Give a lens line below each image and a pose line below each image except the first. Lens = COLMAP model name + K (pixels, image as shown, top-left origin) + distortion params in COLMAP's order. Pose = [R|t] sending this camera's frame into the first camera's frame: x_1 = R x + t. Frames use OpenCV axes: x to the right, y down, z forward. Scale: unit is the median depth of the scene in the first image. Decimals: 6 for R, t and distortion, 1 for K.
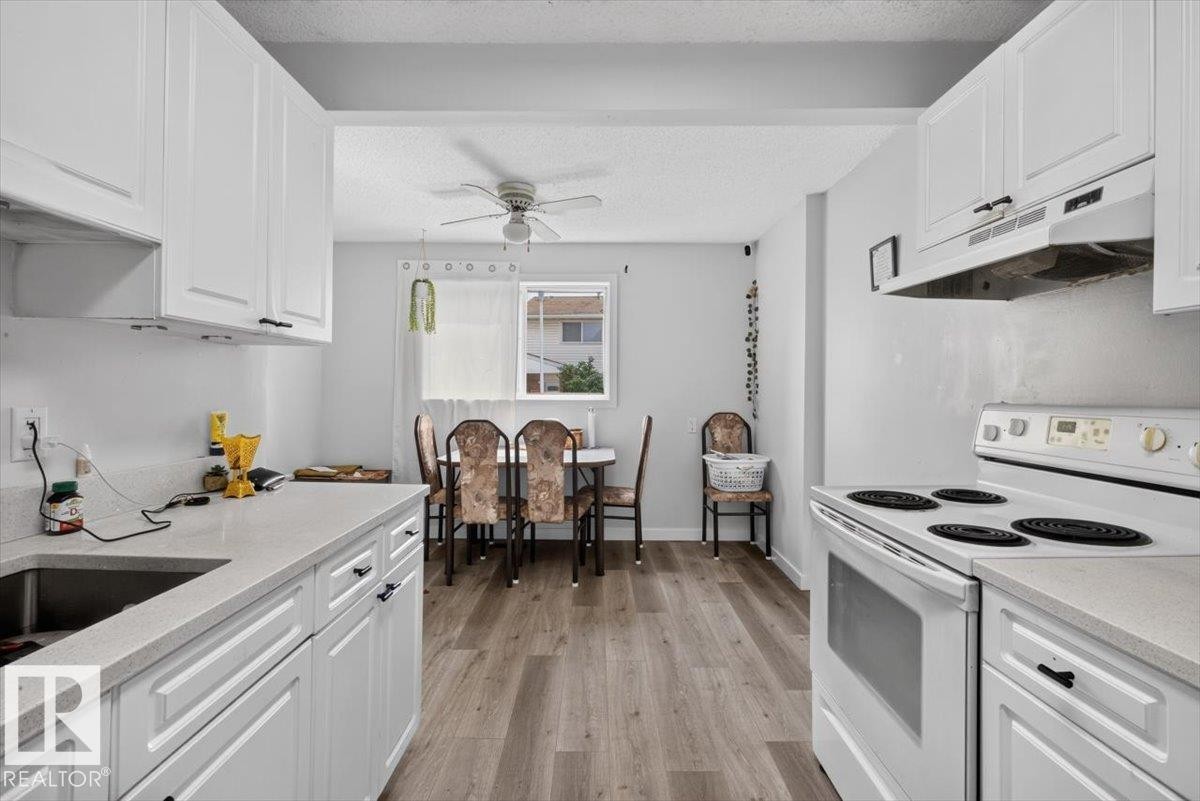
lens RADIAL K [[531.4, 0, 597.6], [0, 531.4, 389.4], [0, 0, 1]] dist [-0.003755, 0.000521]
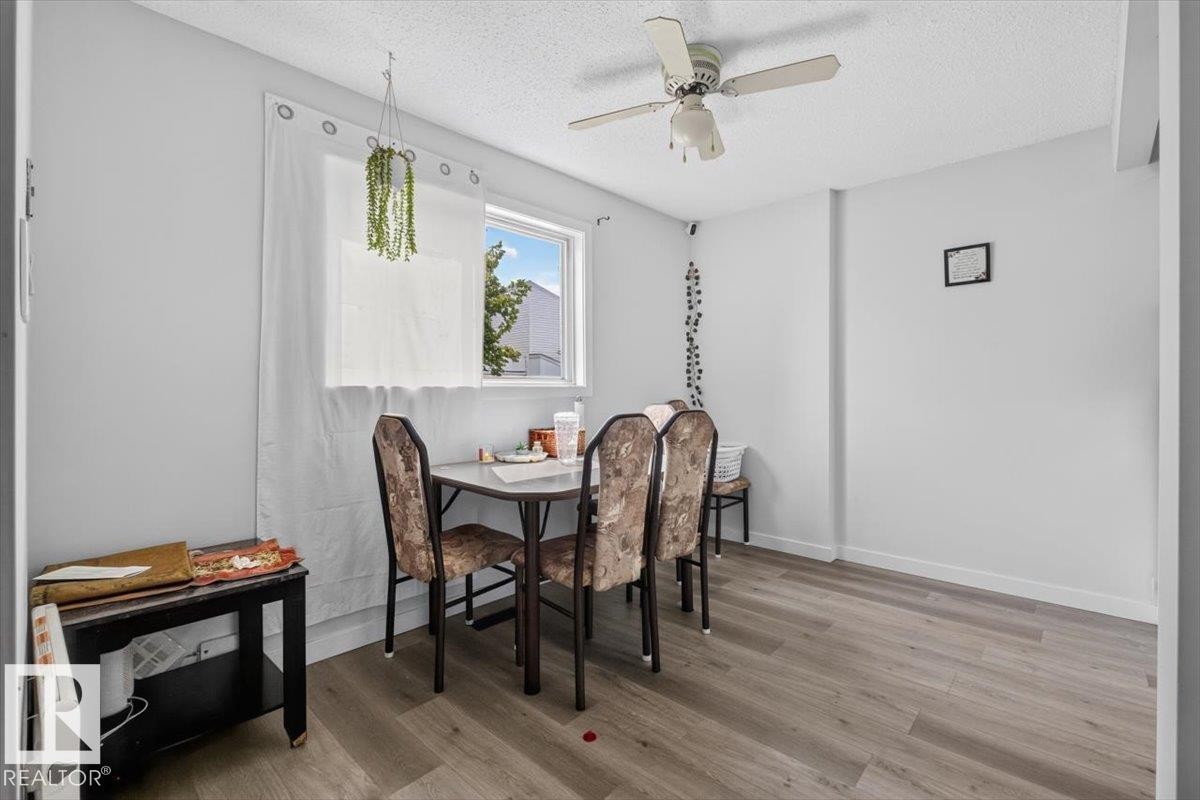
lens RADIAL K [[533.4, 0, 598.9], [0, 533.4, 389.3], [0, 0, 1]] dist [-0.000576, 0.000084]
pose [[0.679173, -0.007478, 0.733940, -0.600799], [0.004232, 0.999971, 0.006272, 0.021389], [-0.733966, -0.001154, 0.679185, 0.526762]]
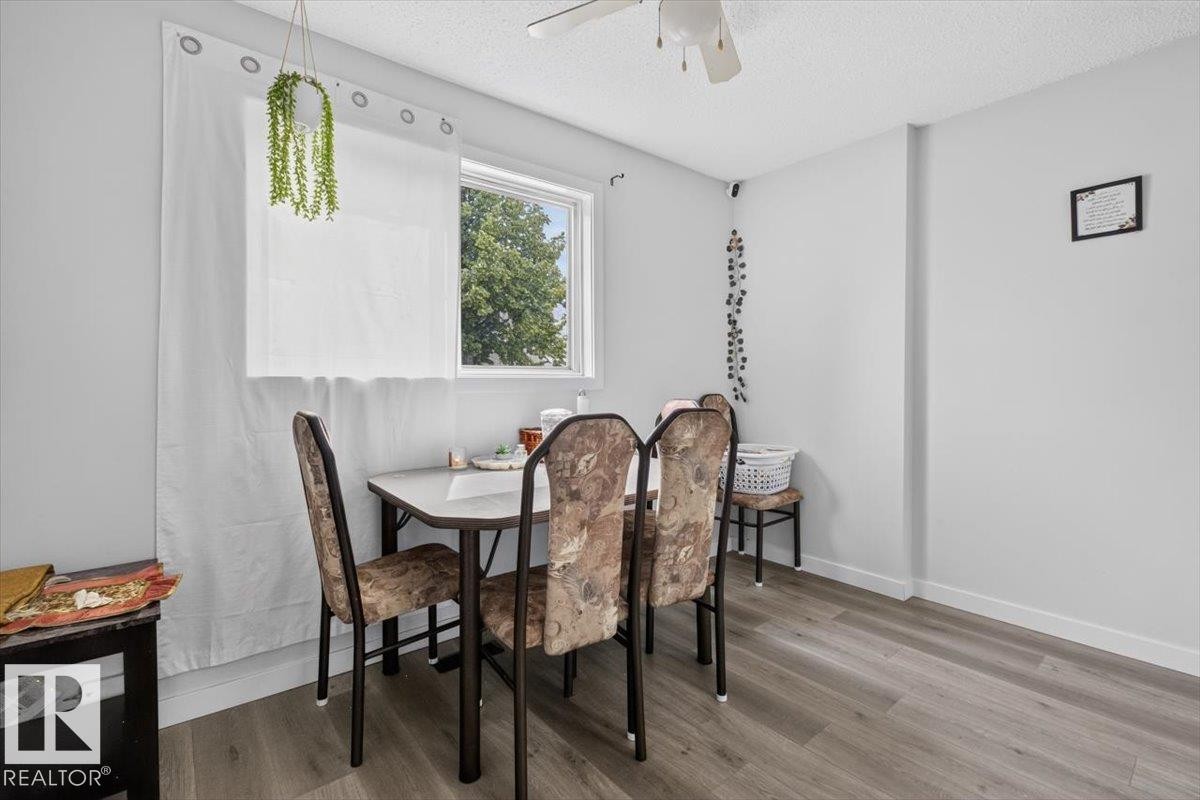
lens RADIAL K [[531.4, 0, 597.6], [0, 531.4, 388.9], [0, 0, 1]] dist [-0.003755, 0.000521]
pose [[0.775112, -0.016160, 0.631617, -0.433814], [0.005177, 0.999802, 0.019226, 0.023739], [-0.631802, -0.011633, 0.775042, 0.565556]]
